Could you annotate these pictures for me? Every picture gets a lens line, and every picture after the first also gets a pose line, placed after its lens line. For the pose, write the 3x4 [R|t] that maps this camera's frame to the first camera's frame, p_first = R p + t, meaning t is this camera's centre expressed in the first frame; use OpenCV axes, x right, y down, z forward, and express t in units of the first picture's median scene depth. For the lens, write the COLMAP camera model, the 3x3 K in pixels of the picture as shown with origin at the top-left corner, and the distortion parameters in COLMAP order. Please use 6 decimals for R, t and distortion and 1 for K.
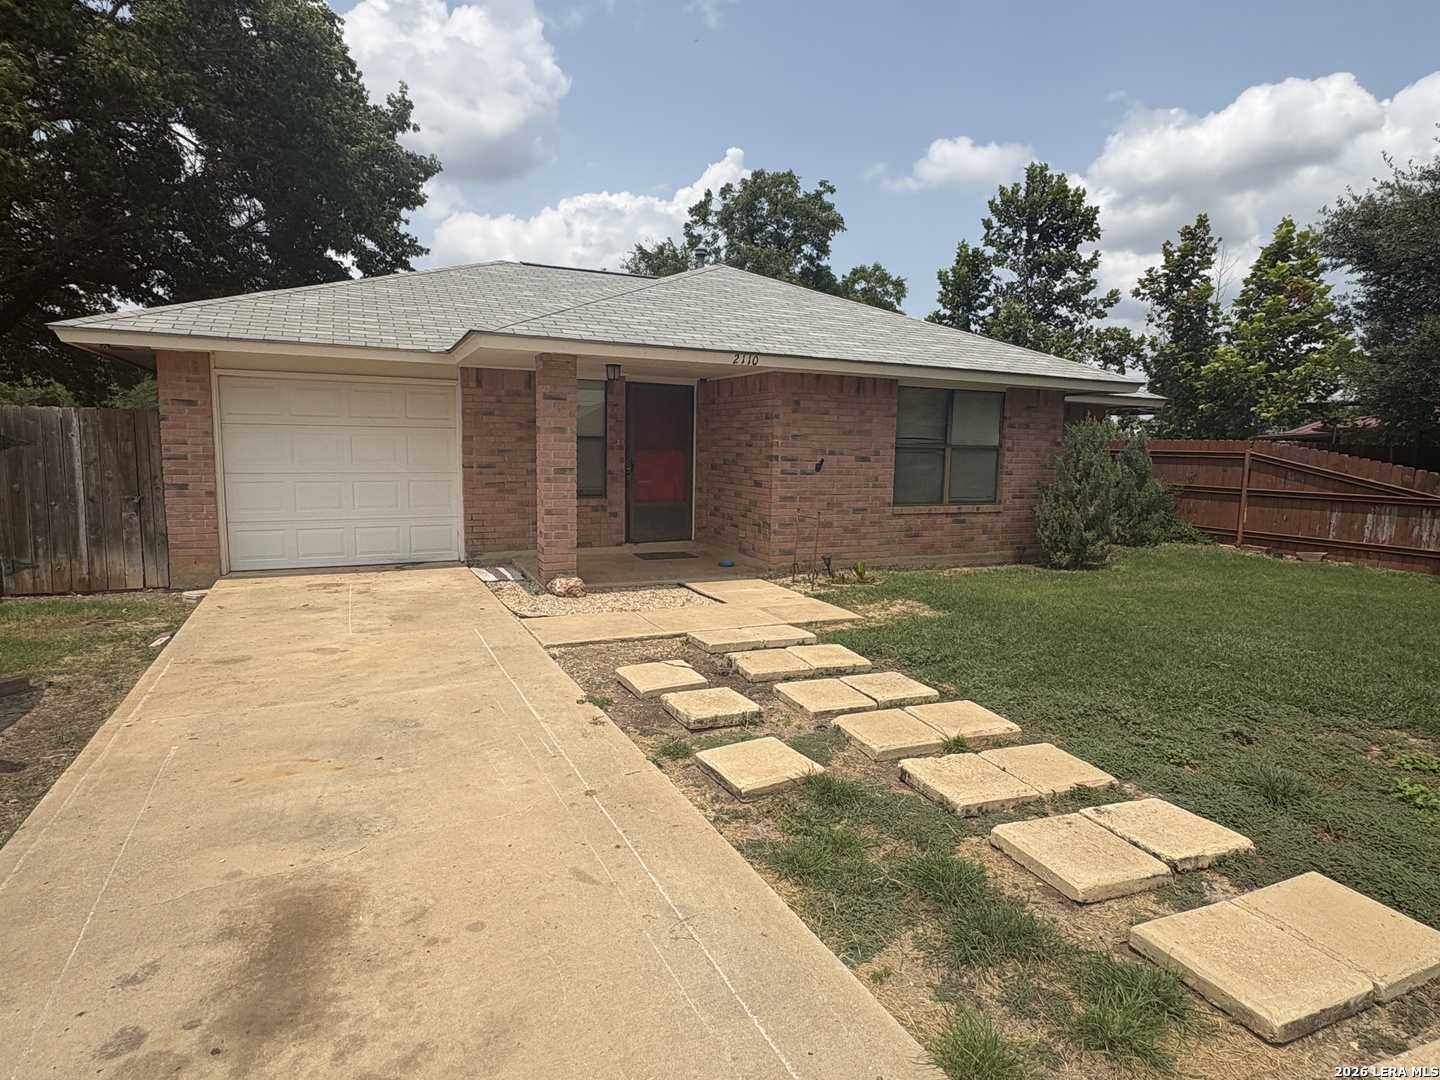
lens RADIAL K [[792.3, 0, 721.7], [0, 792.3, 536.4], [0, 0, 1]] dist [0.000436, 0.004338]
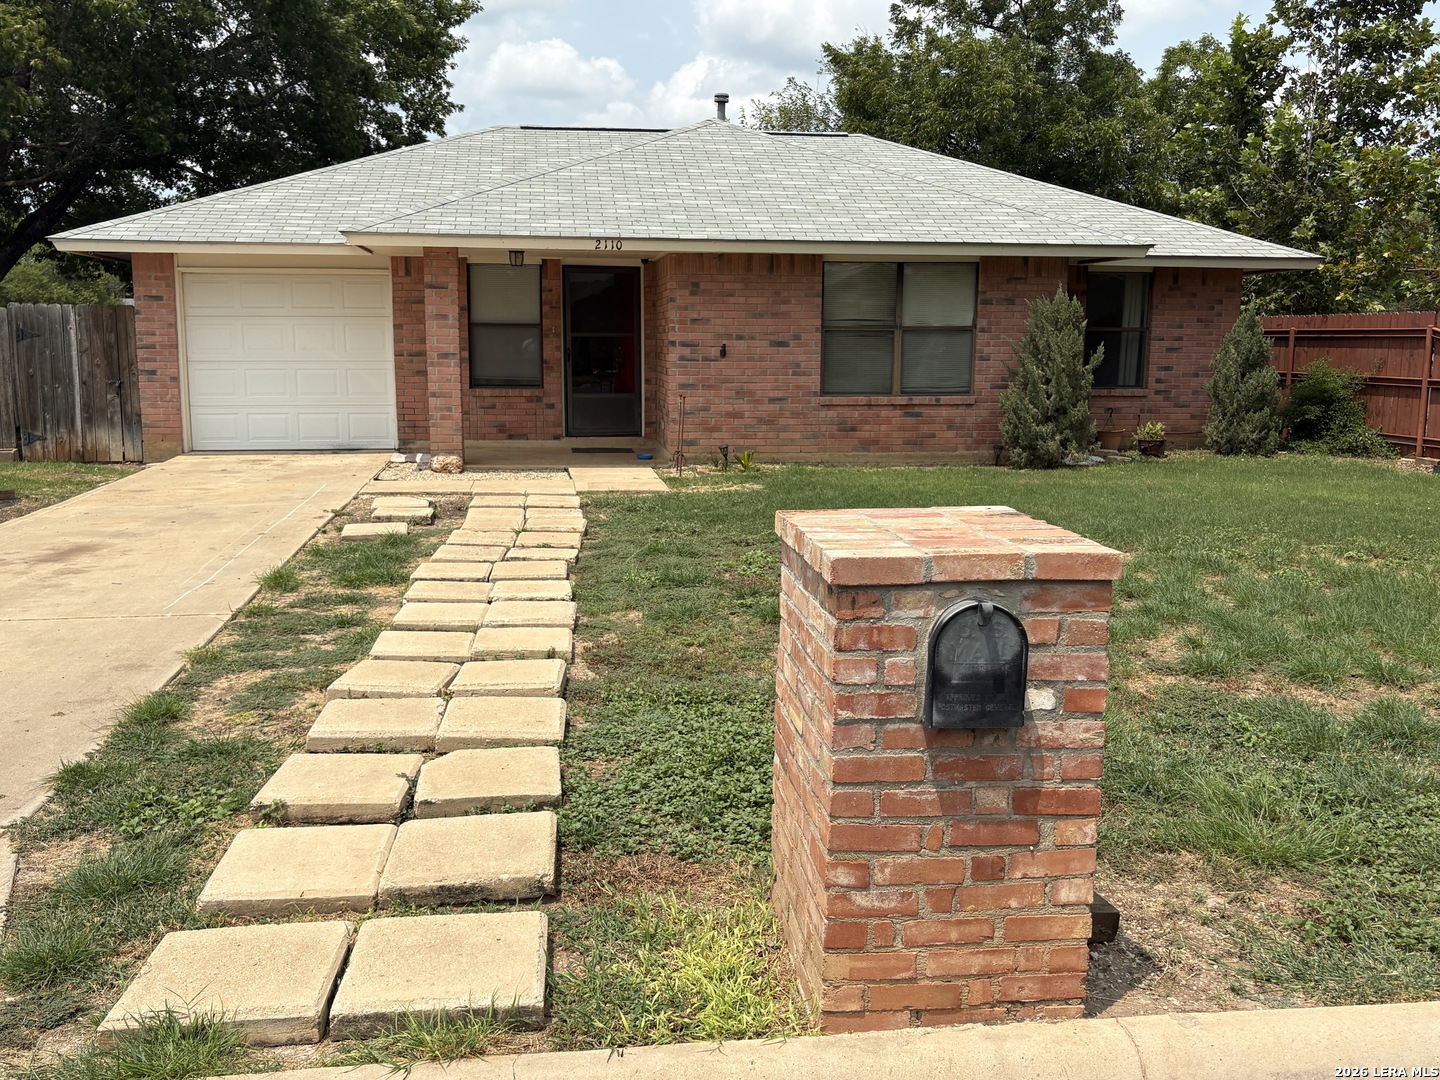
lens RADIAL K [[1358.3, 0, 717.0], [0, 1358.3, 544.9], [0, 0, 1]] dist [0.047112, 0.000000]
pose [[0.949202, 0.033599, -0.312870, 0.629048], [-0.023294, 0.999058, 0.036620, 0.082467], [0.313806, -0.027472, 0.949090, -0.545589]]
